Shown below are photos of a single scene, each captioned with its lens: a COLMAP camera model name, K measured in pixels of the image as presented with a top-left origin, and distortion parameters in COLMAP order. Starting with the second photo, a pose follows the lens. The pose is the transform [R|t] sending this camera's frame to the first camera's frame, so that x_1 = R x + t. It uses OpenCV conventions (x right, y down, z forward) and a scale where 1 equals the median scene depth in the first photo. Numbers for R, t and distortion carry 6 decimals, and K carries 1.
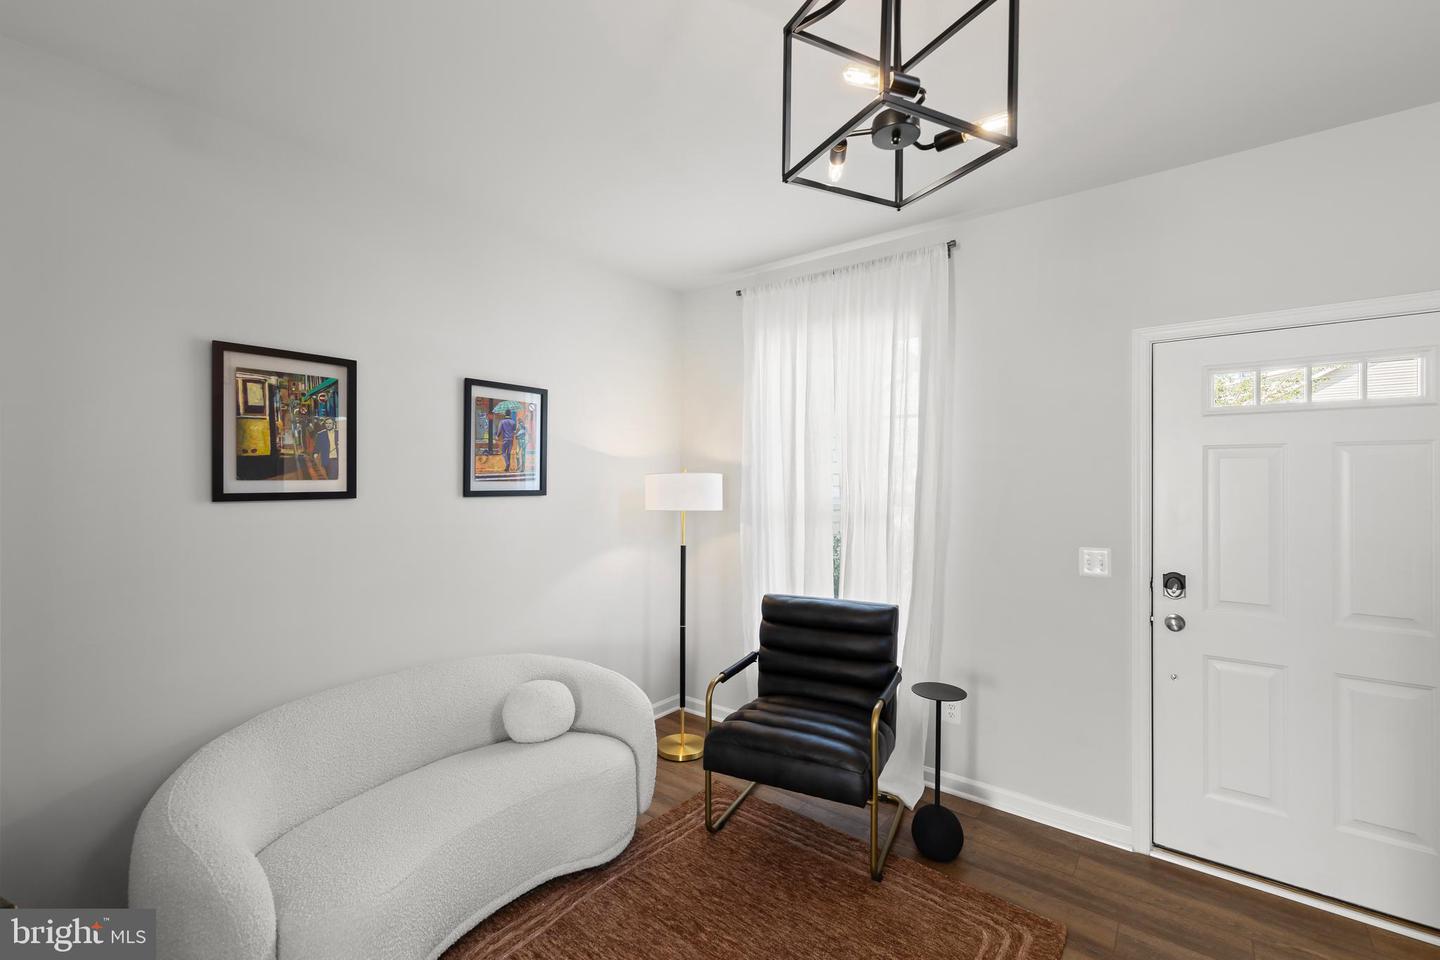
lens RADIAL K [[609.6, 0, 721.1], [0, 609.6, 479.7], [0, 0, 1]] dist [0.004502, 0.000409]
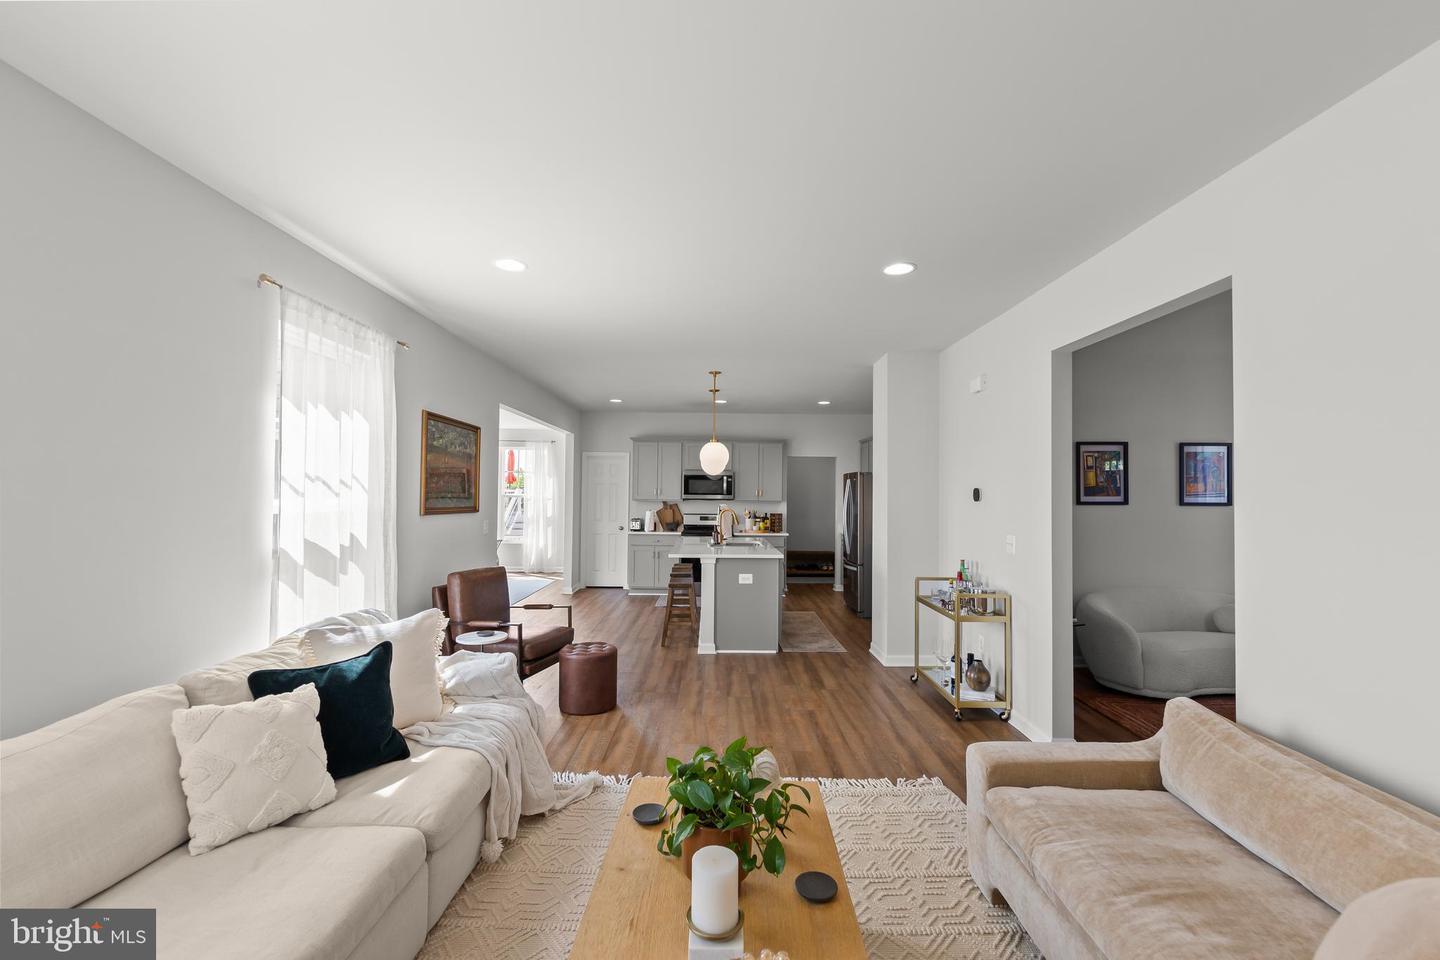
lens RADIAL K [[609.6, 0, 719.9], [0, 609.6, 487.4], [0, 0, 1]] dist [0.004502, 0.000409]
pose [[0.621294, -0.013671, -0.783458, 0.208315], [-0.001909, 0.999818, -0.018961, 0.012520], [0.783575, 0.013276, 0.621155, -1.531448]]
